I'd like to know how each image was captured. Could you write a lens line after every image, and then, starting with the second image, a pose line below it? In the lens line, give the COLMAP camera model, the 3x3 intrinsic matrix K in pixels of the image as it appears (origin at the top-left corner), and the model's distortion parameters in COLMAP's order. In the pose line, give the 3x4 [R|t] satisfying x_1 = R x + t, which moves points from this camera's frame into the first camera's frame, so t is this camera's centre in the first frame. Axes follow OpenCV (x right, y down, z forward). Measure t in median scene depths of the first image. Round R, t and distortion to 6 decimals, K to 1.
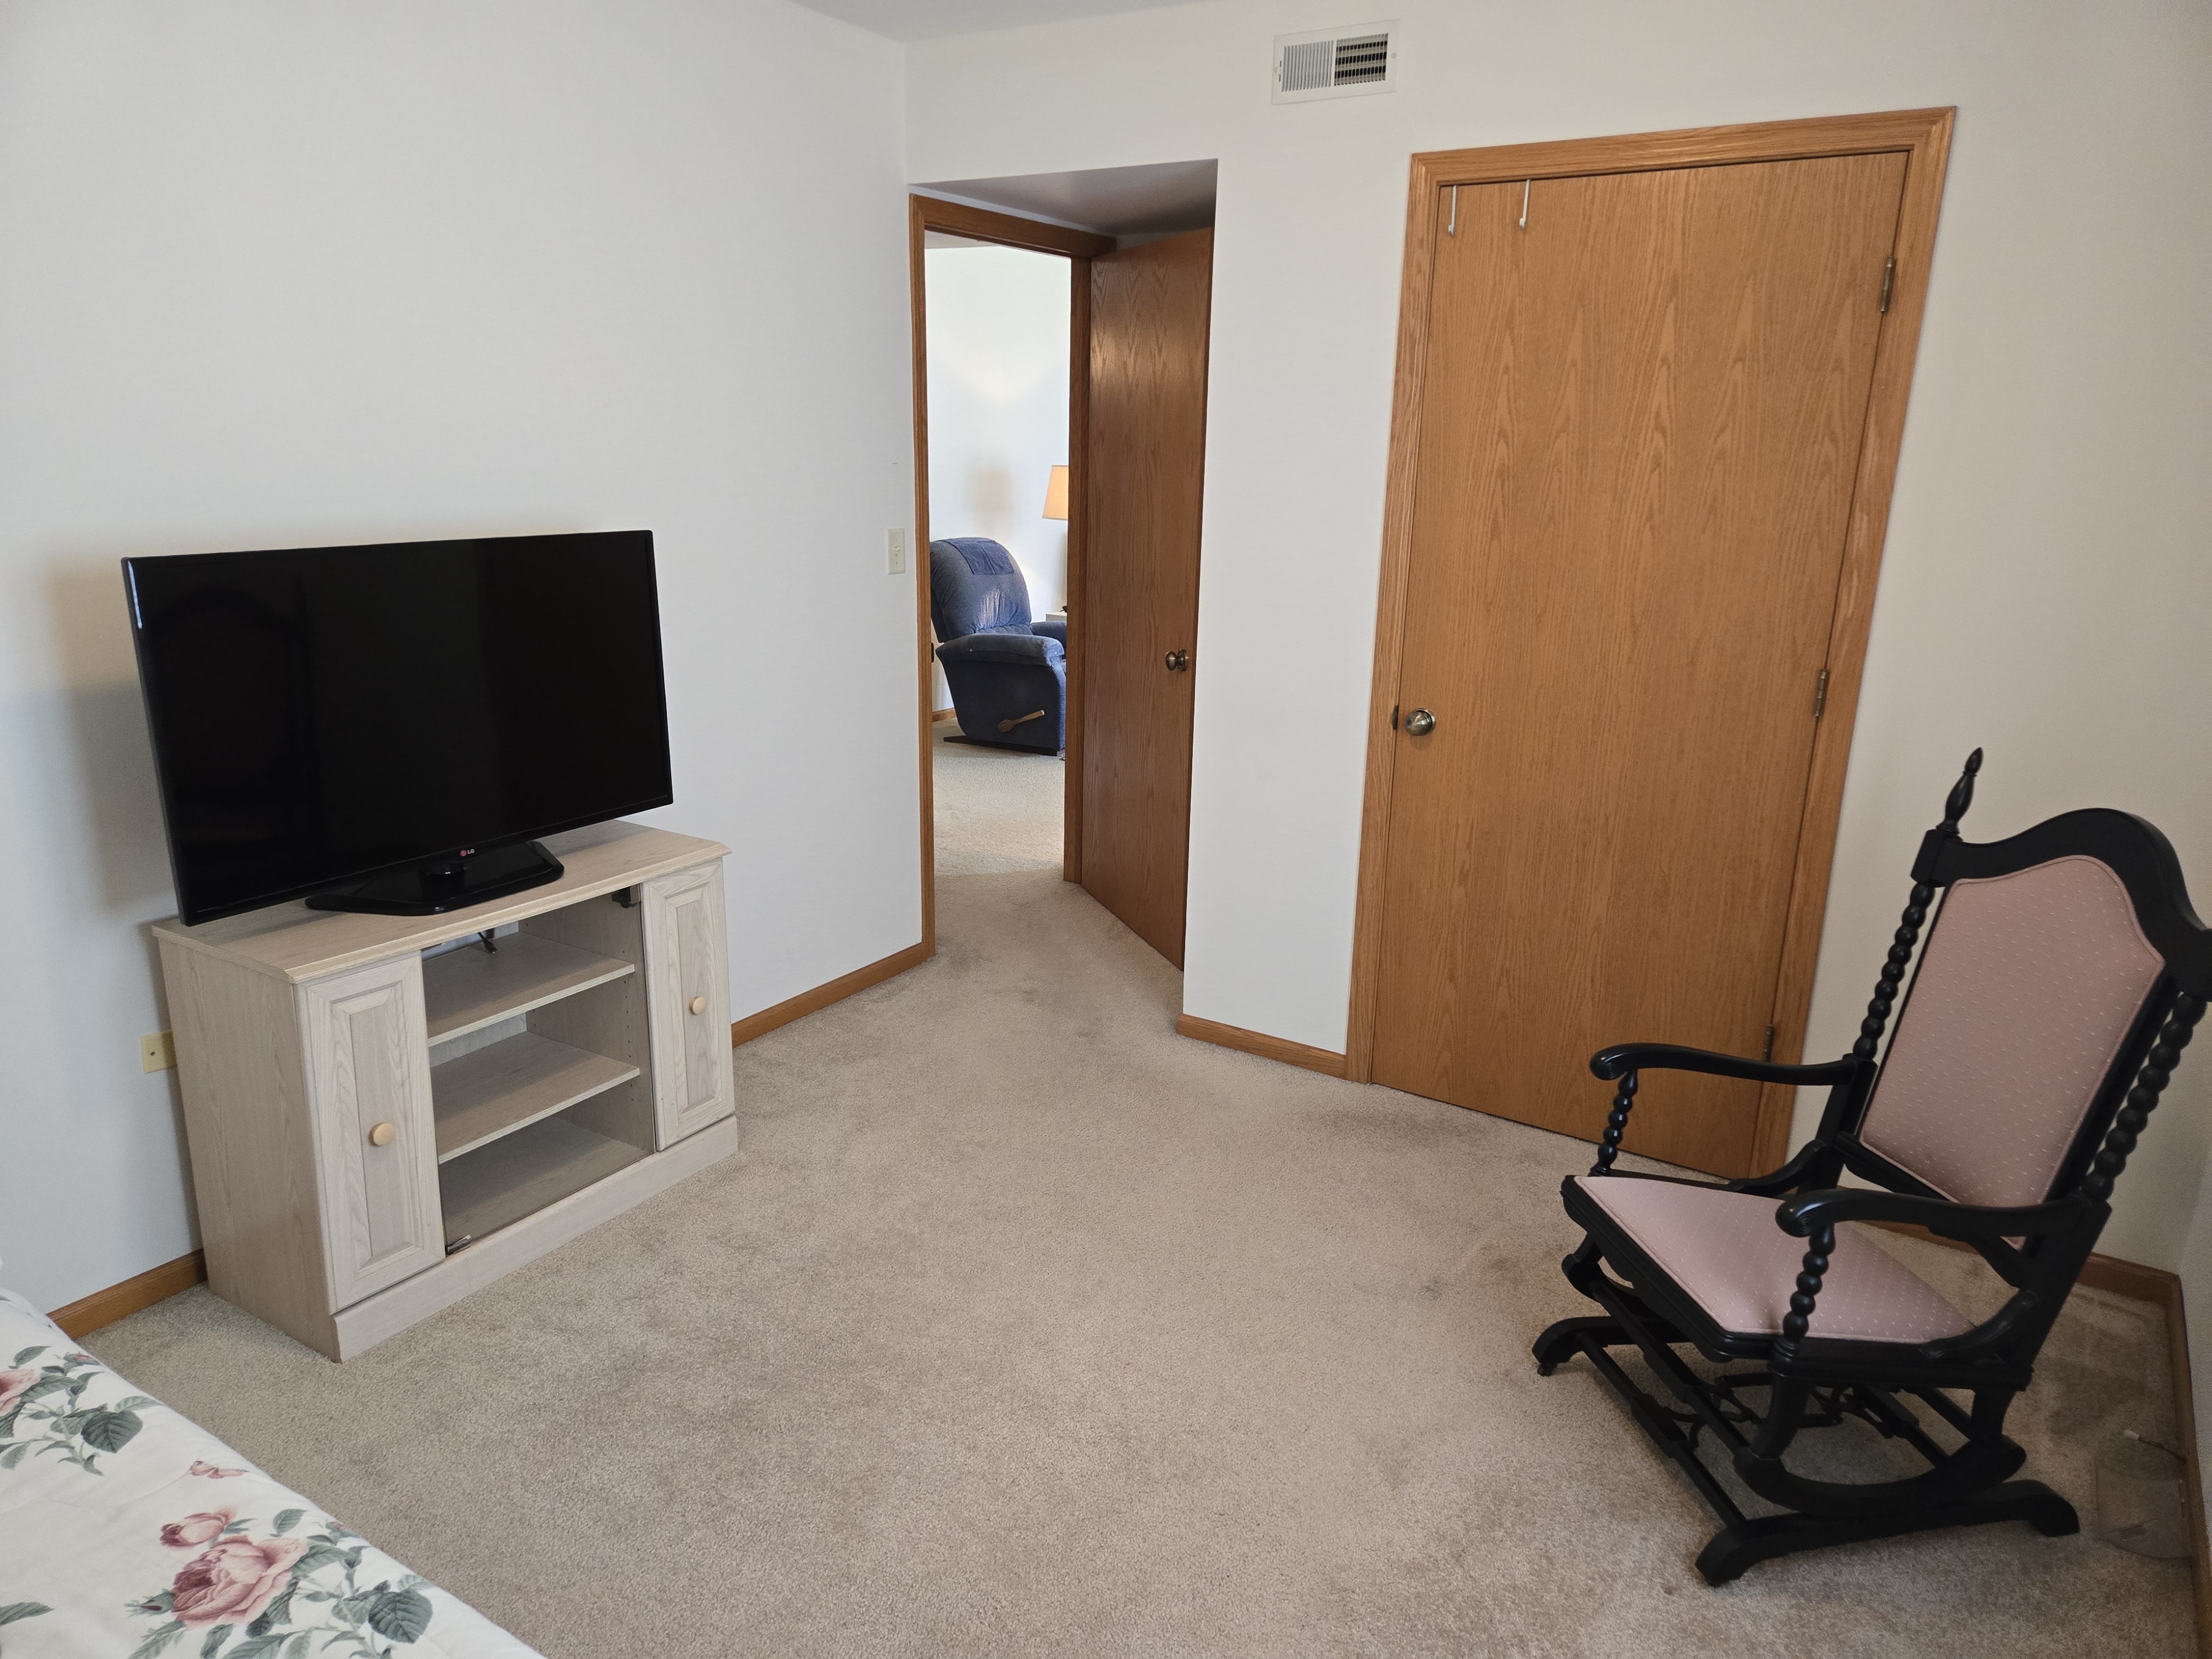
lens RADIAL K [[1473.2, 0, 1114.7], [0, 1473.2, 848.4], [0, 0, 1]] dist [0.058772, -0.034842]
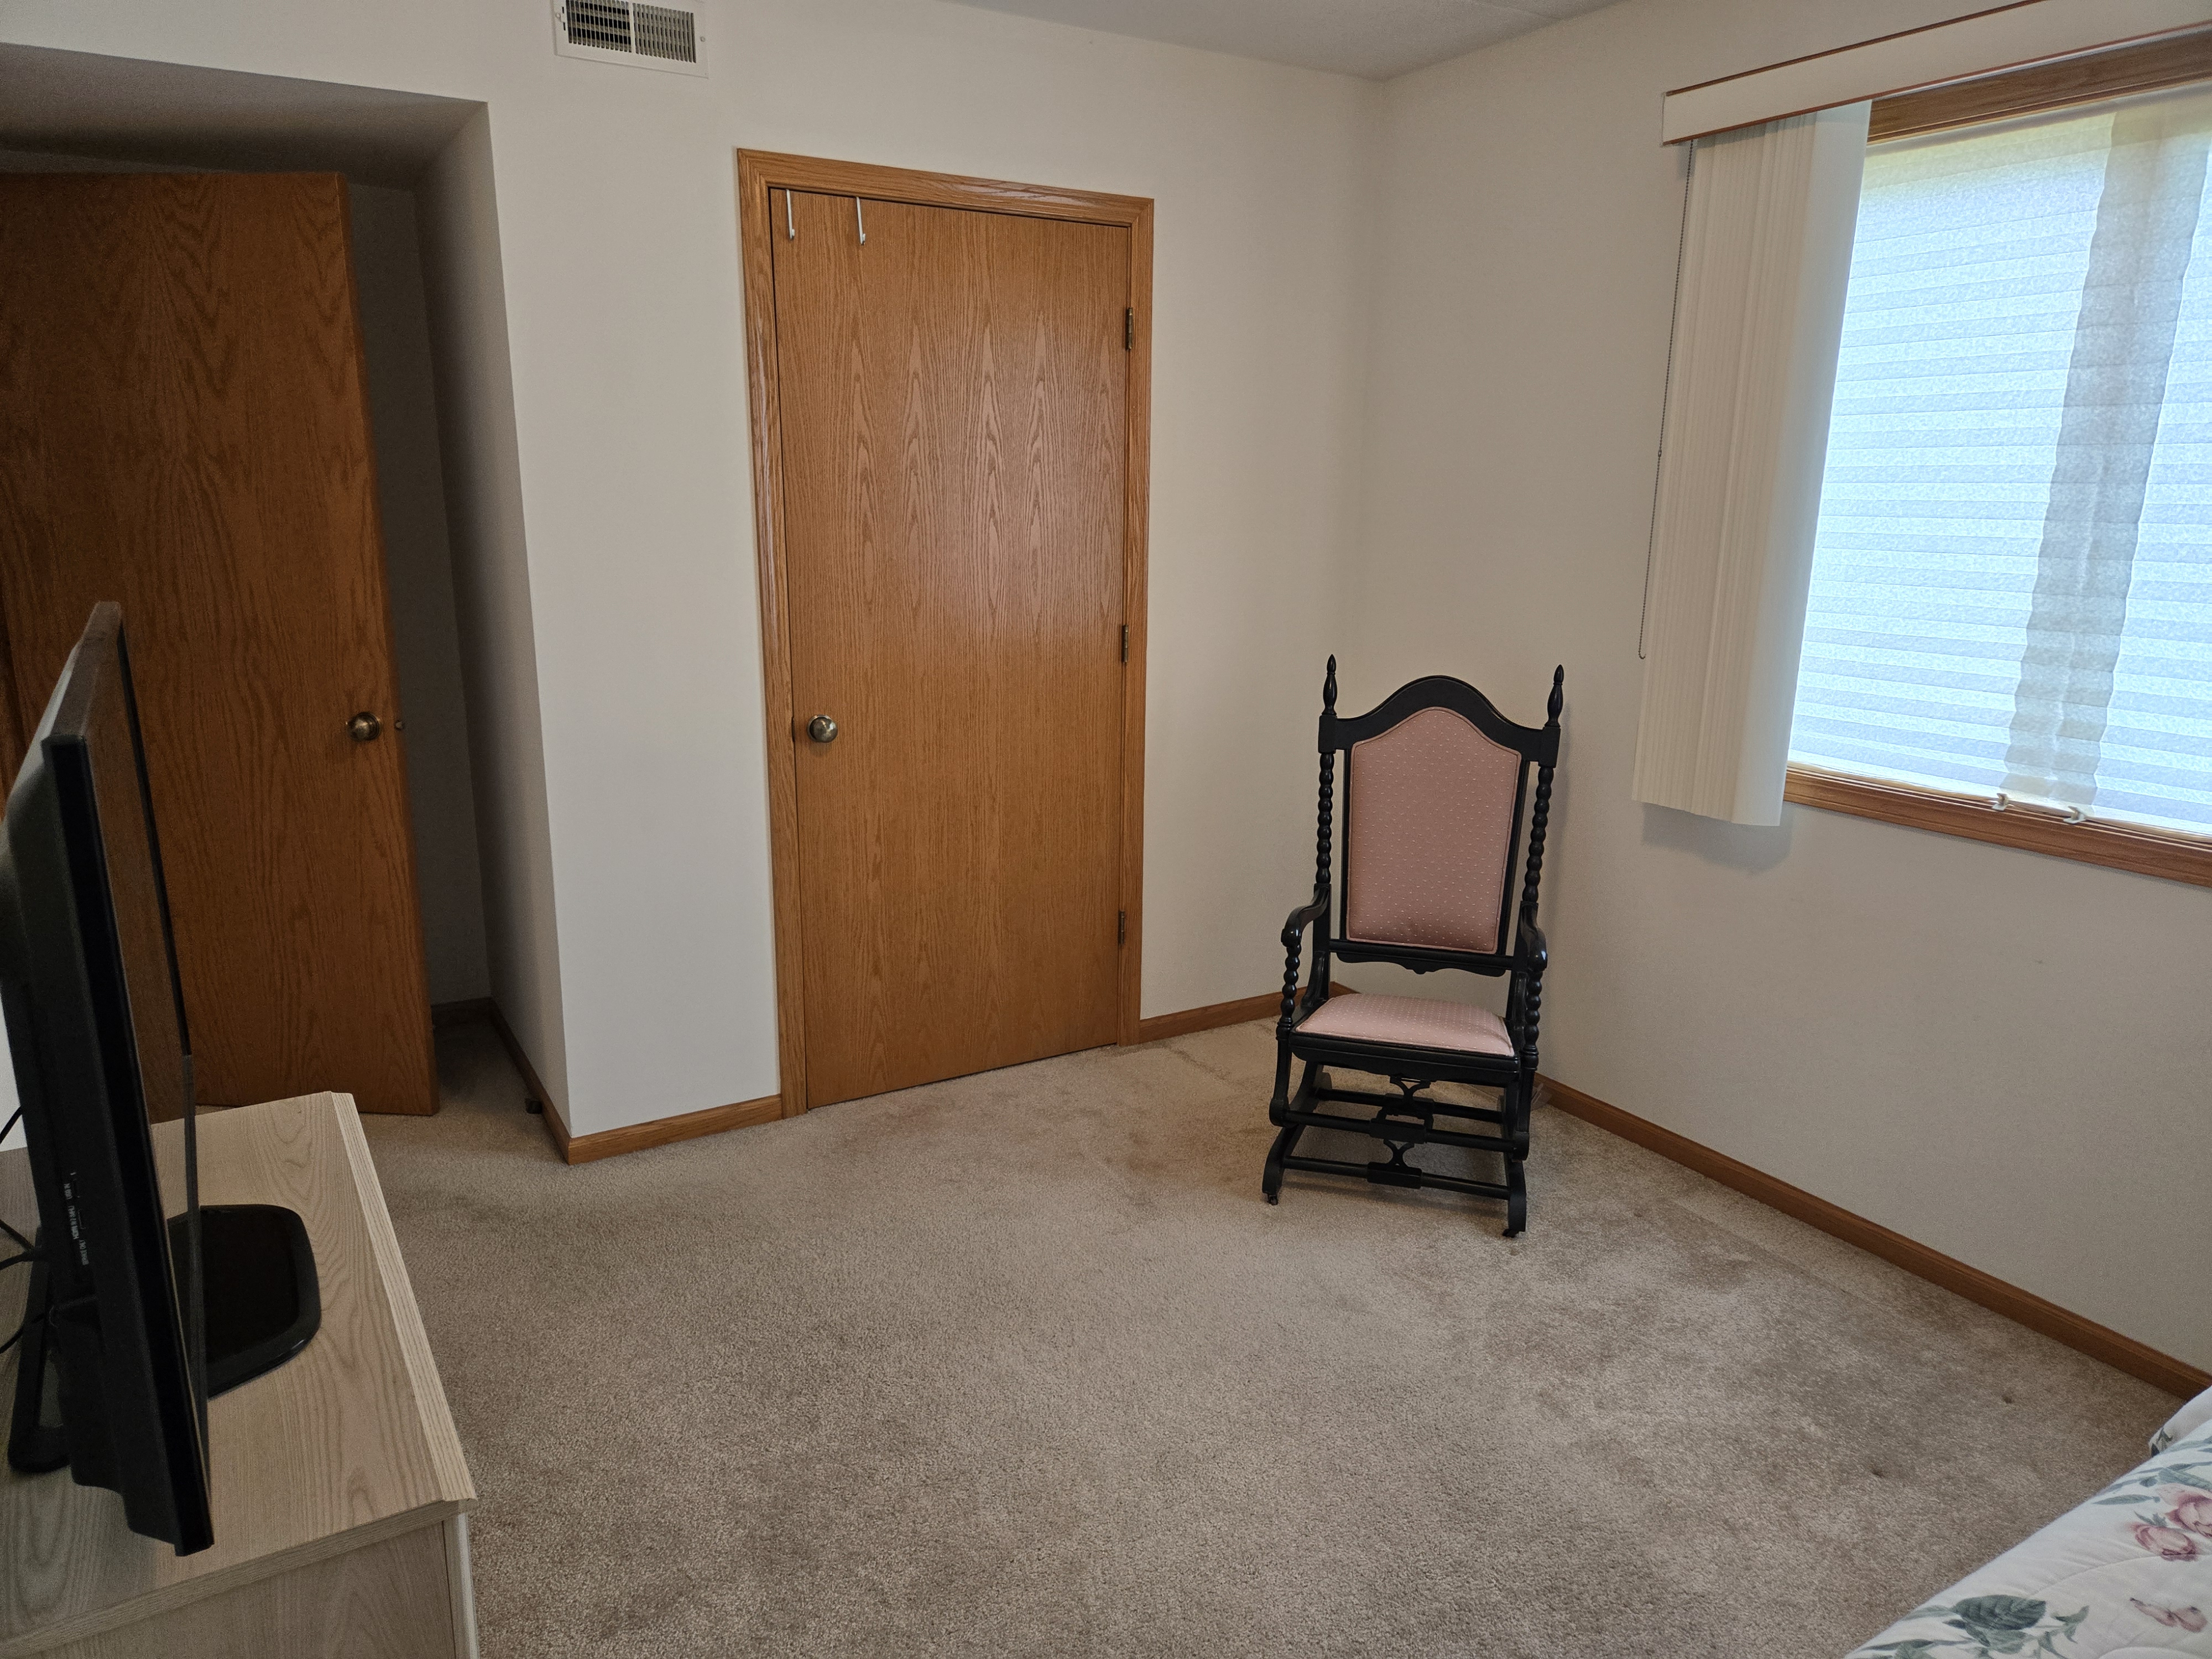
lens RADIAL K [[1473.2, 0, 1103.8], [0, 1473.2, 829.8], [0, 0, 1]] dist [0.058772, -0.034842]
pose [[0.447107, -0.225670, 0.865545, -0.638253], [0.243421, 0.961828, 0.125032, -0.108017], [-0.860722, 0.154789, 0.484973, 0.406164]]
